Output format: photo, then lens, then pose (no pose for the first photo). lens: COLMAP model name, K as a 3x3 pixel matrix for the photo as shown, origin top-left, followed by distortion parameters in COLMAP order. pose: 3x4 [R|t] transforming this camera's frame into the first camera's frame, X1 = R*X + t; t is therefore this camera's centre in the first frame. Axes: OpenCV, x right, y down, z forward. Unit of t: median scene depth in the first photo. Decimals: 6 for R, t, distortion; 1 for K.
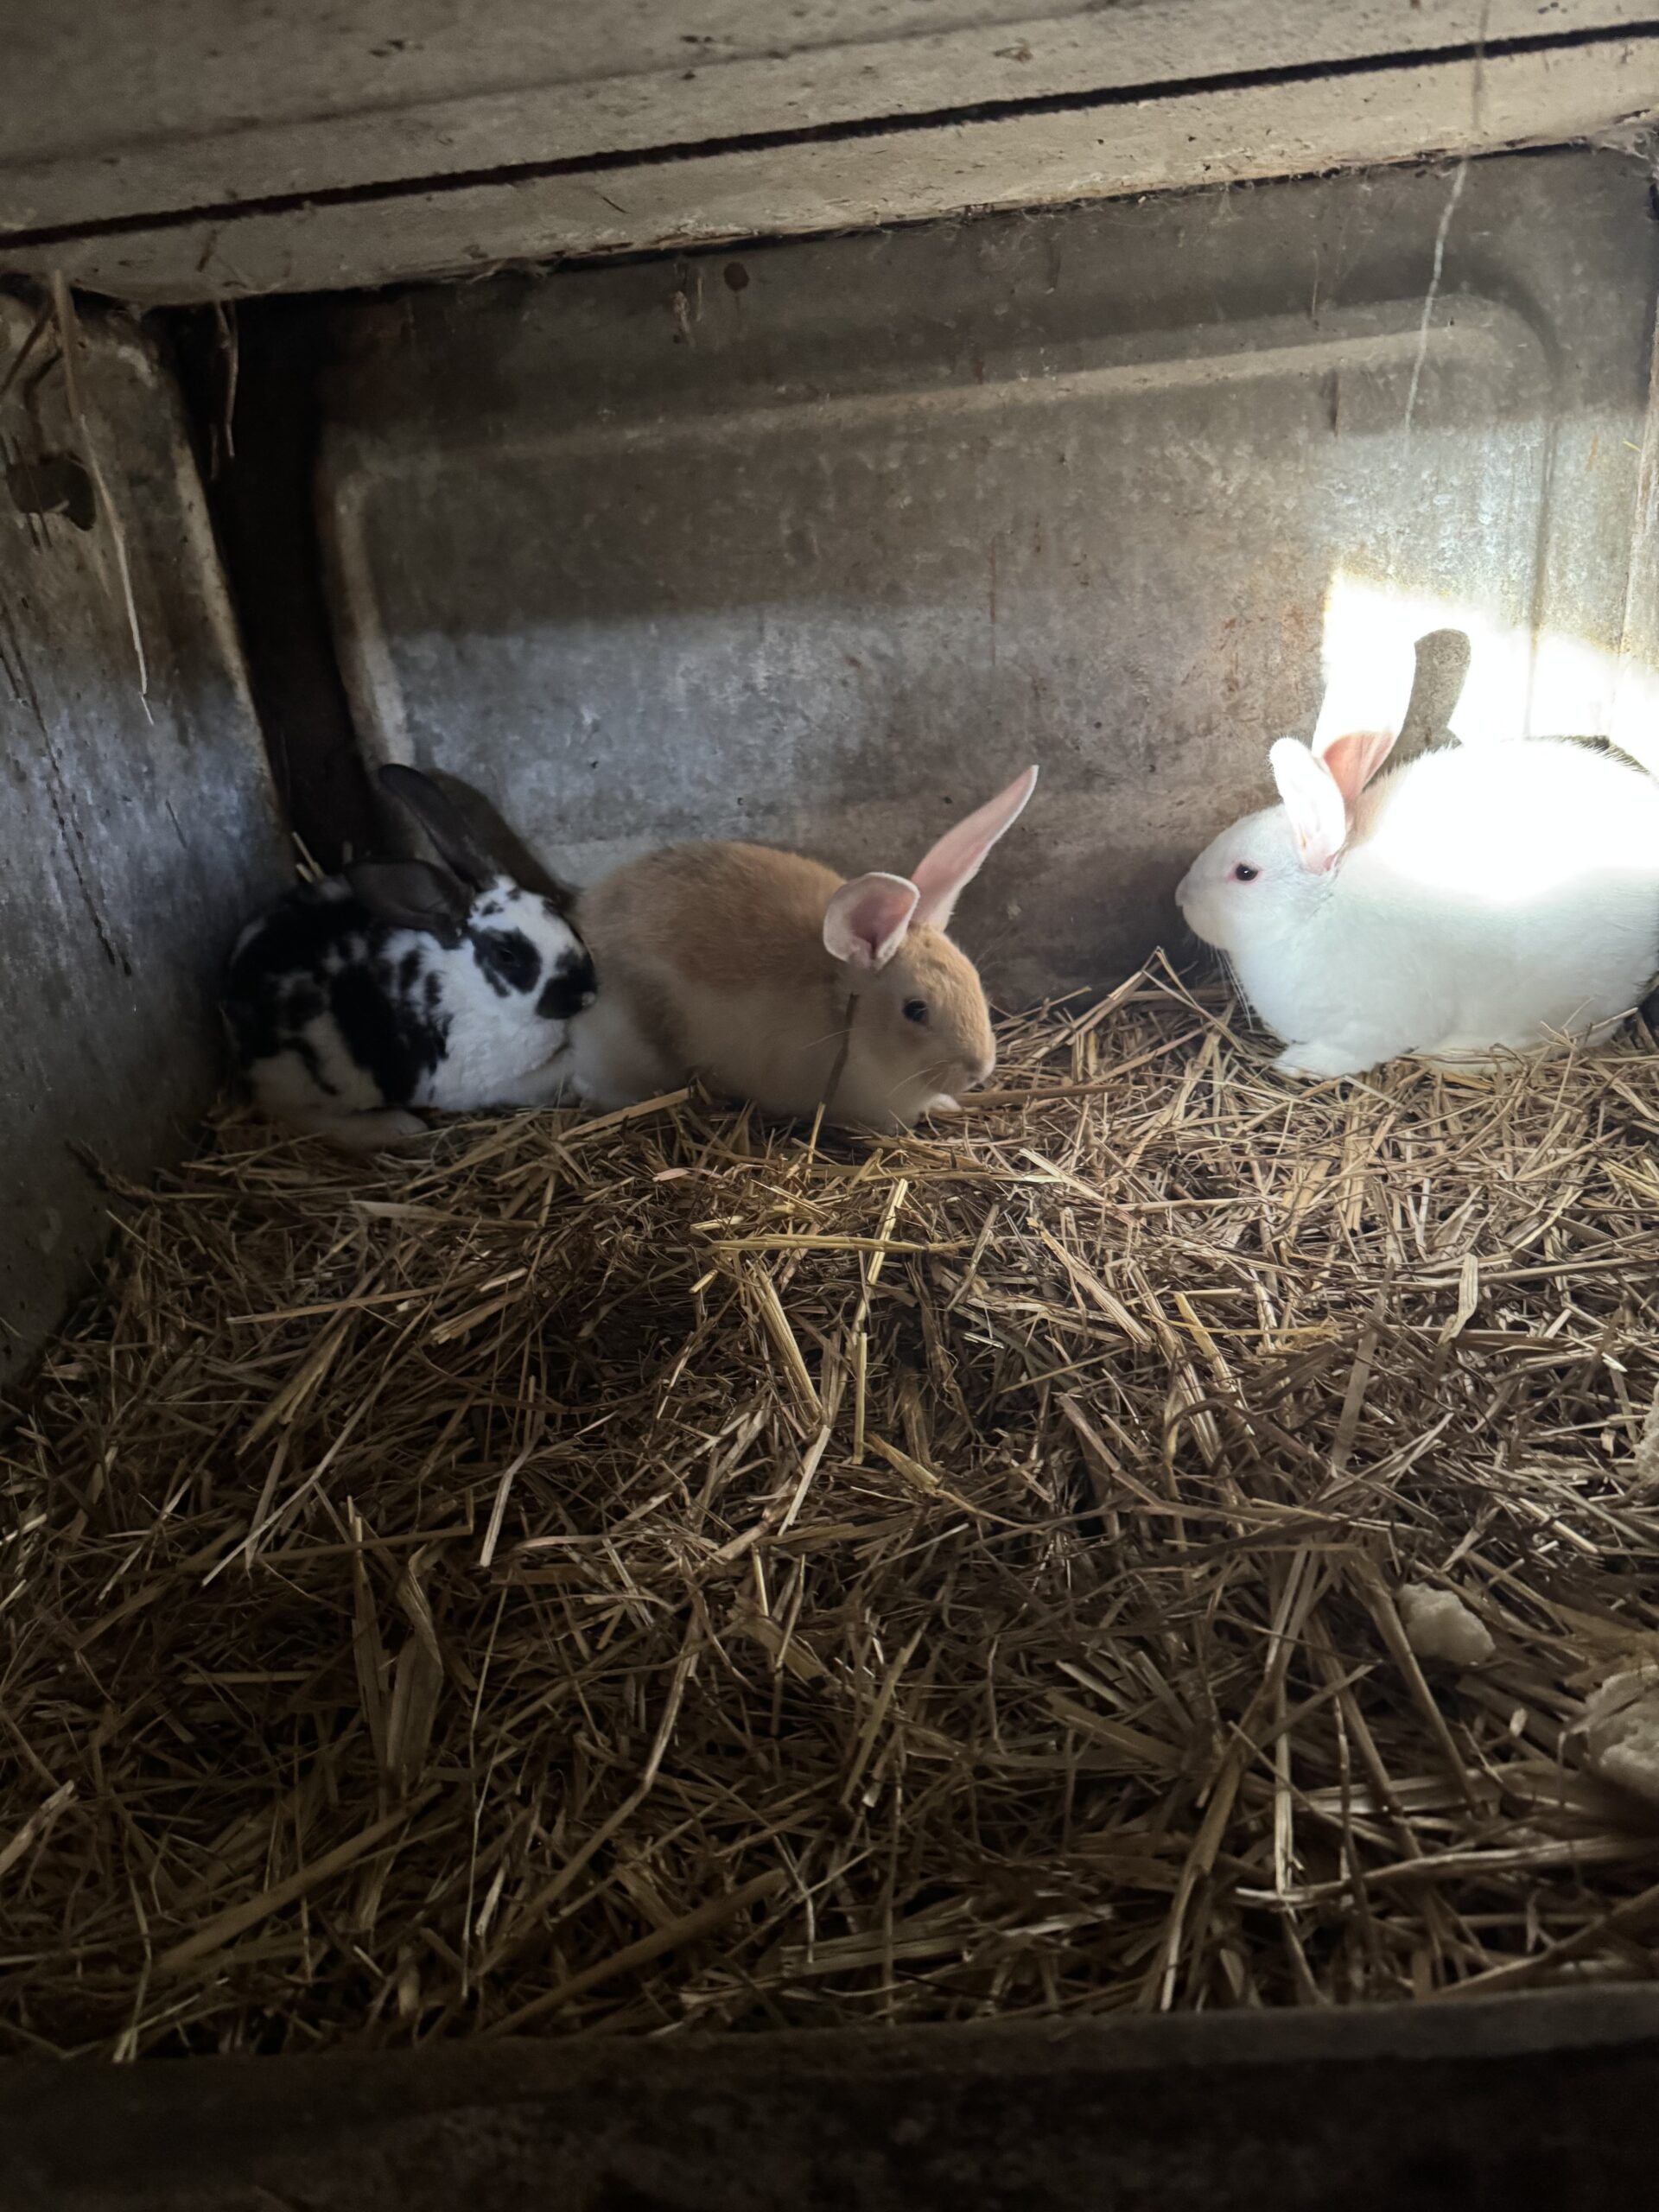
lens RADIAL K [[1405.2, 0, 918.7], [0, 1405.2, 1098.5], [0, 0, 1]] dist [0.037685, -0.057049]
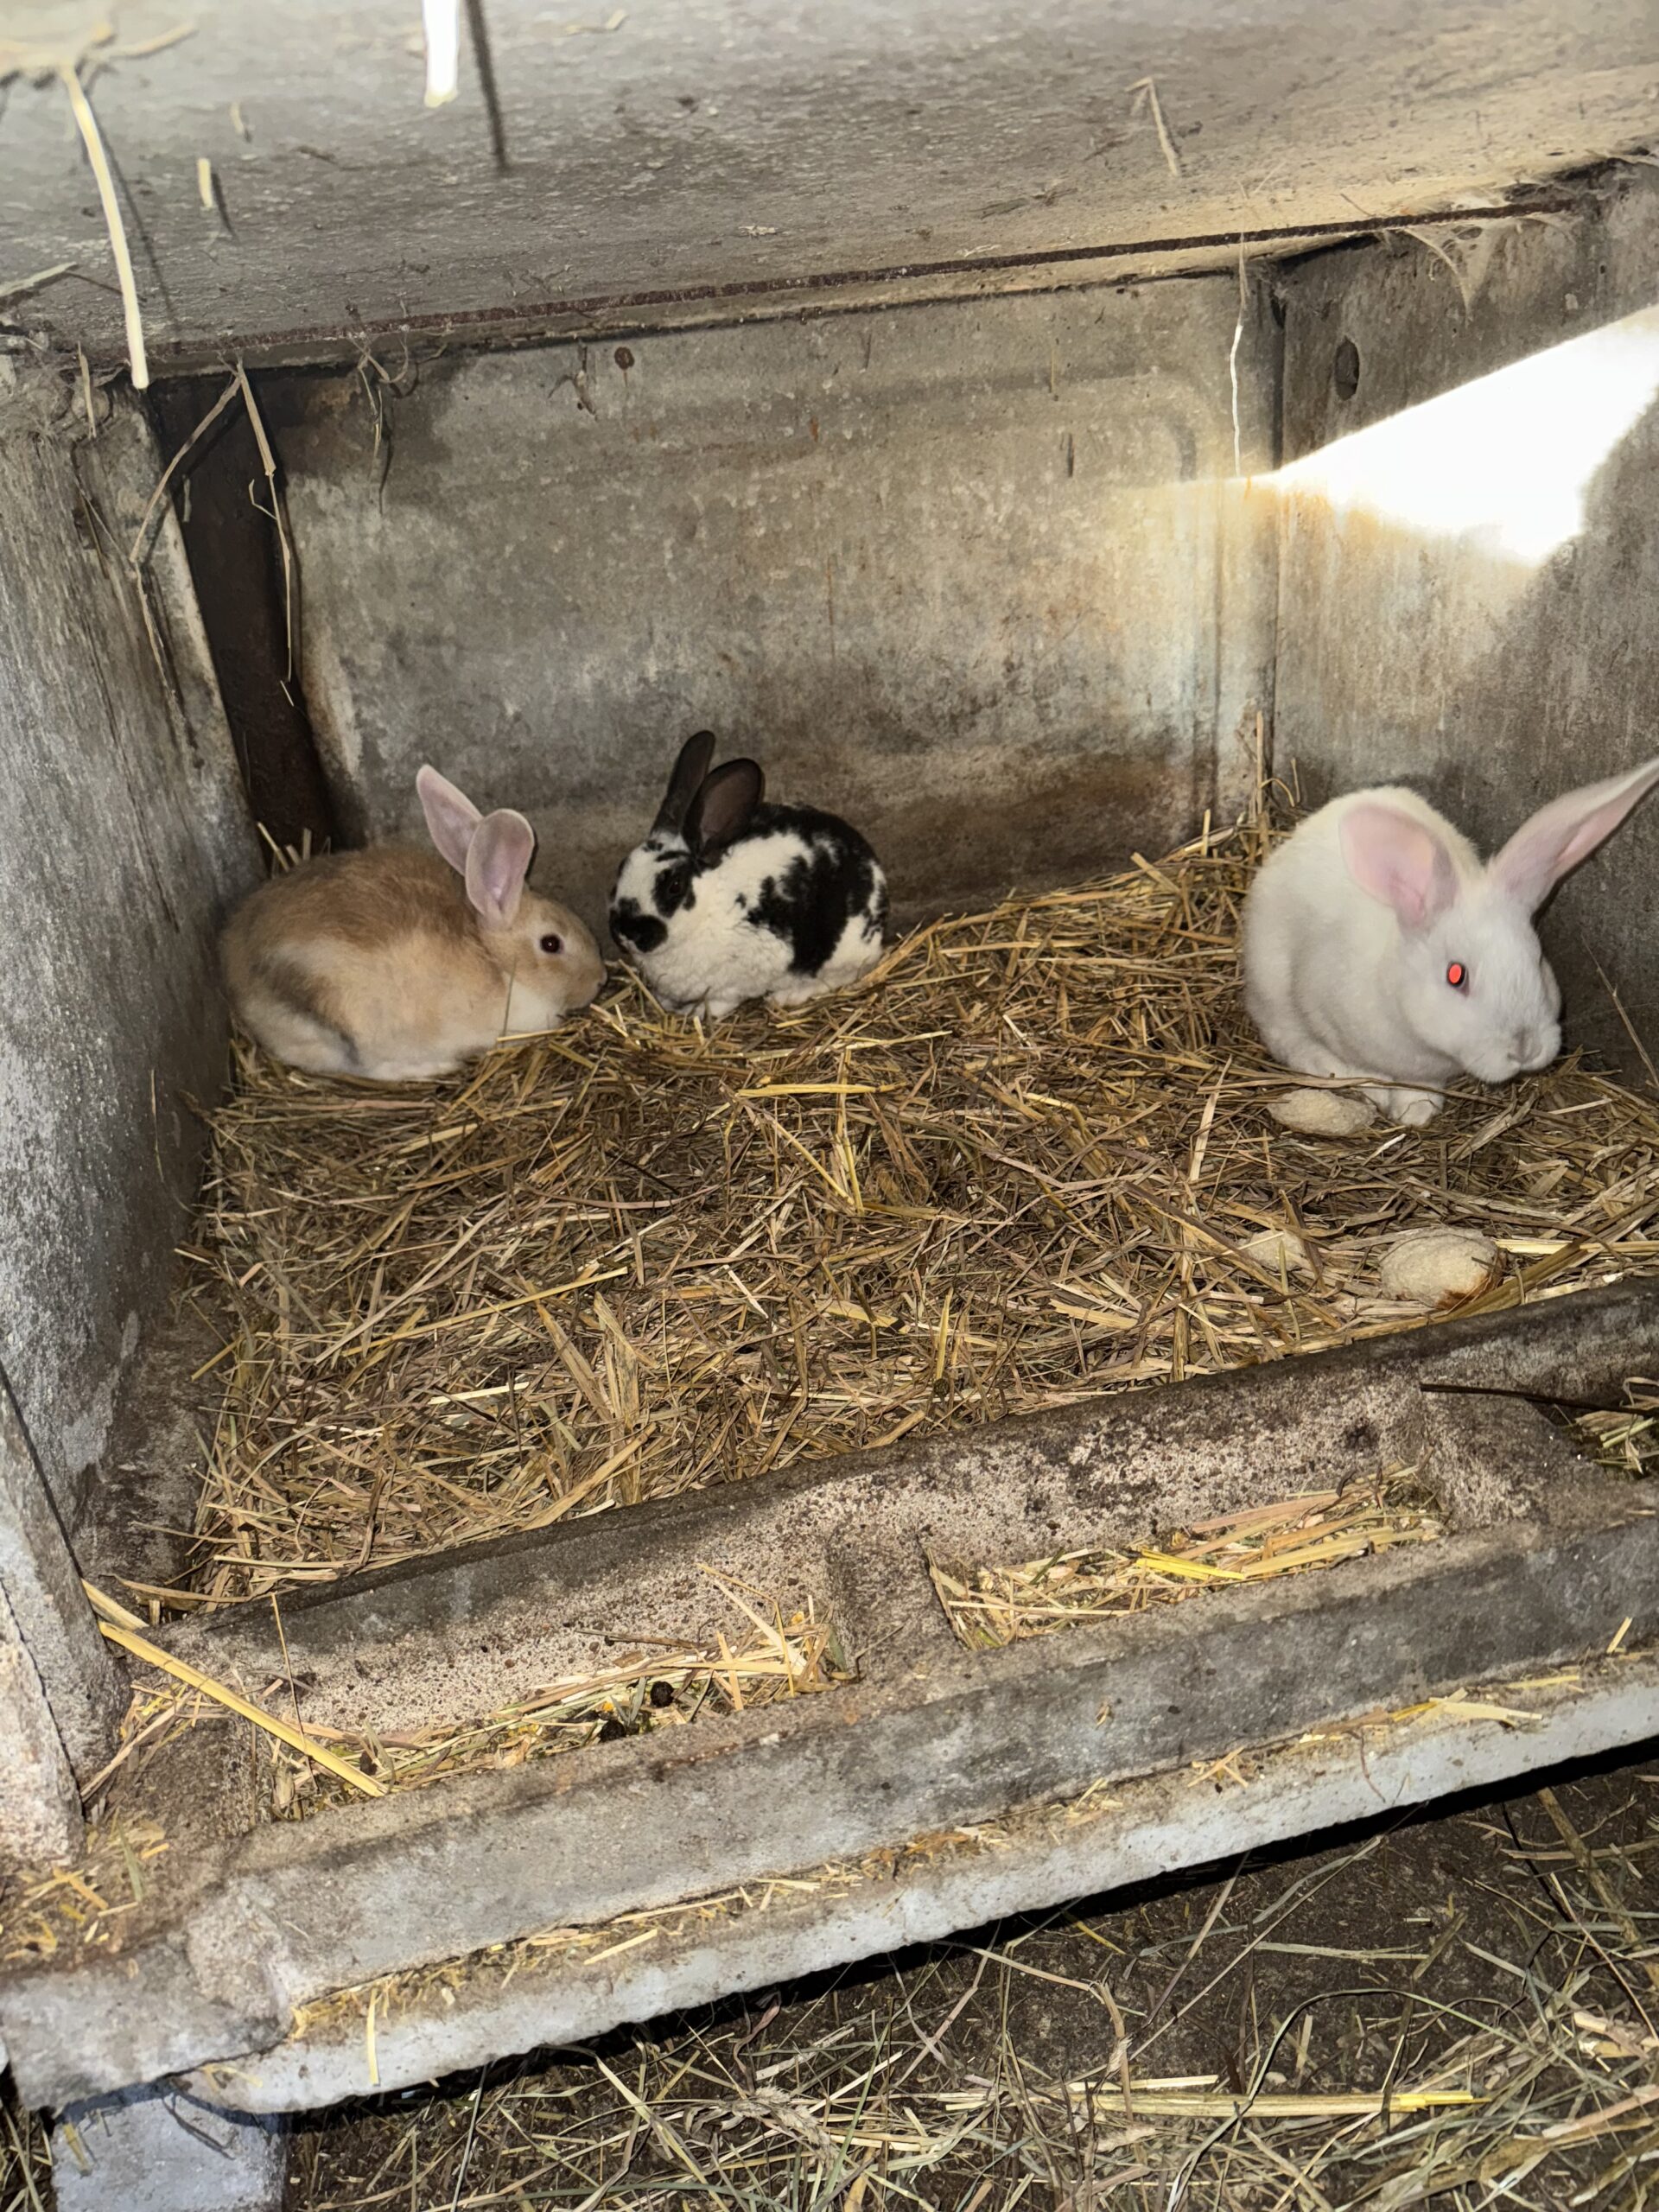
lens RADIAL K [[1499.8, 0, 822.8], [0, 1499.8, 1107.5], [0, 0, 1]] dist [0.050267, -0.073143]
pose [[0.976099, -0.090492, 0.197589, -0.267843], [0.096686, 0.995074, -0.021907, 0.130102], [-0.194633, 0.040488, 0.980040, -0.323924]]
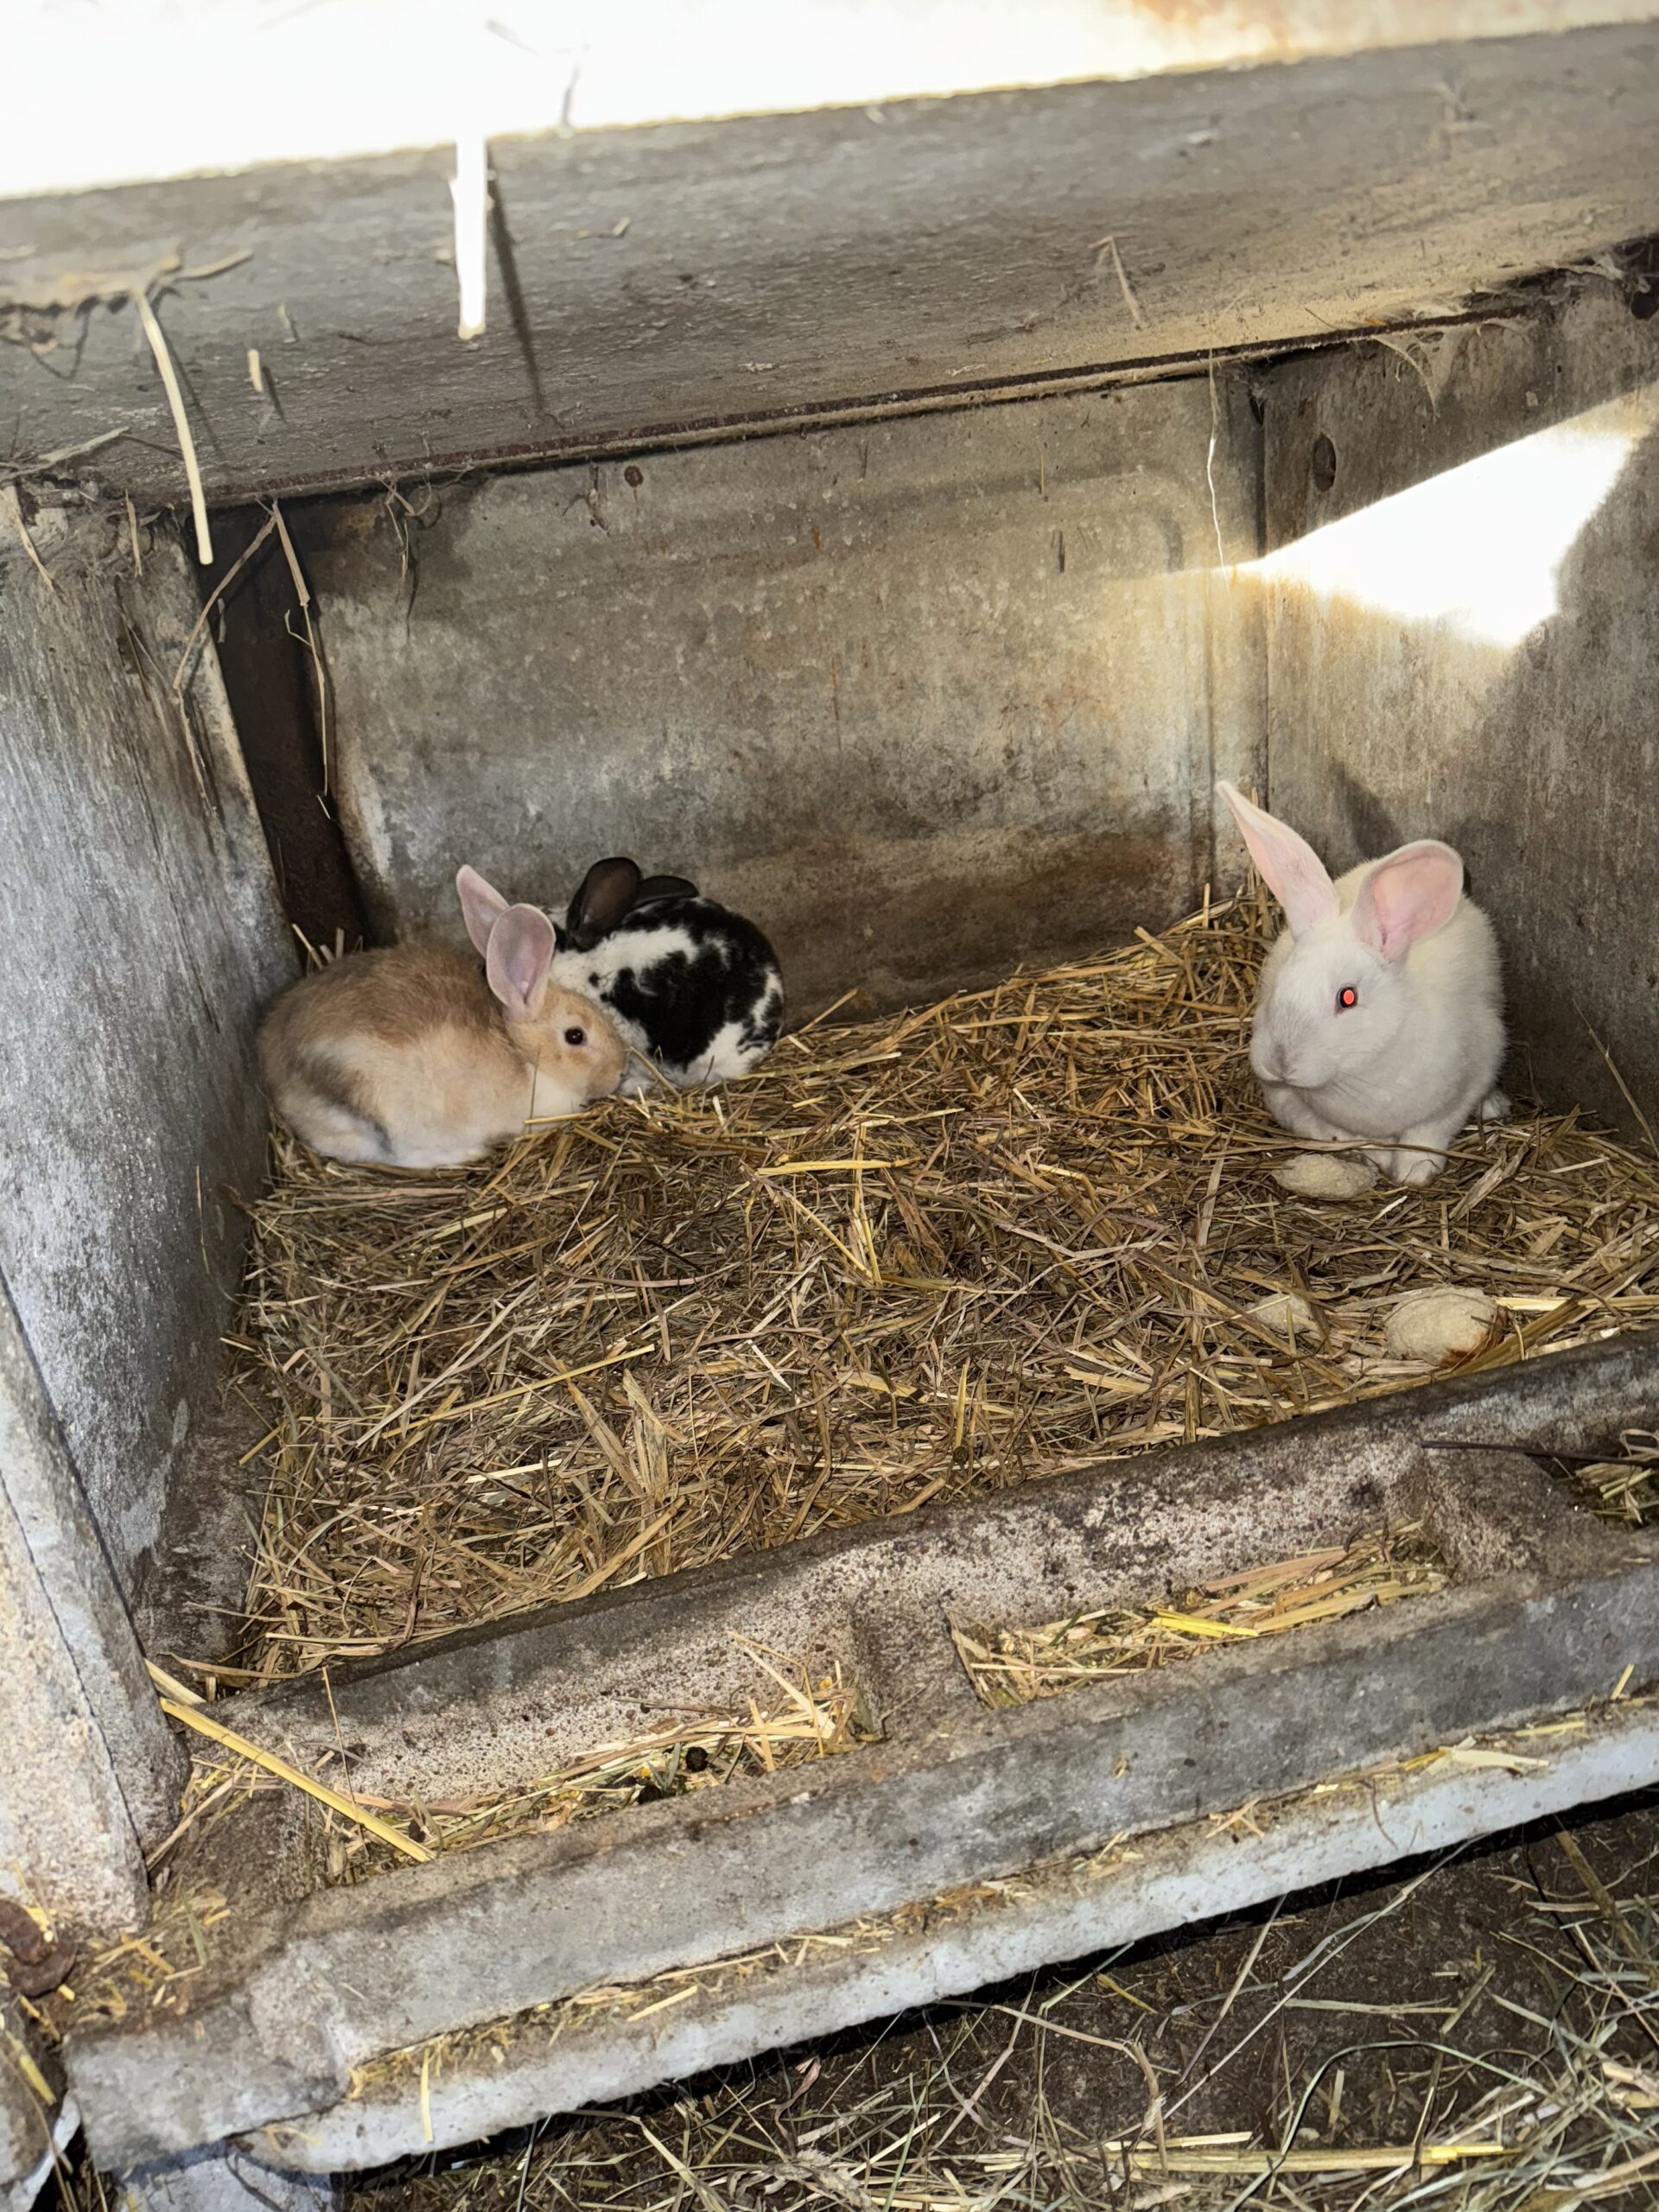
lens RADIAL K [[1499.8, 0, 822.8], [0, 1499.8, 1107.5], [0, 0, 1]] dist [0.050267, -0.073143]
pose [[0.976367, -0.107193, 0.187664, -0.270430], [0.121955, 0.990138, -0.068940, 0.125068], [-0.178424, 0.090197, 0.979811, -0.364654]]
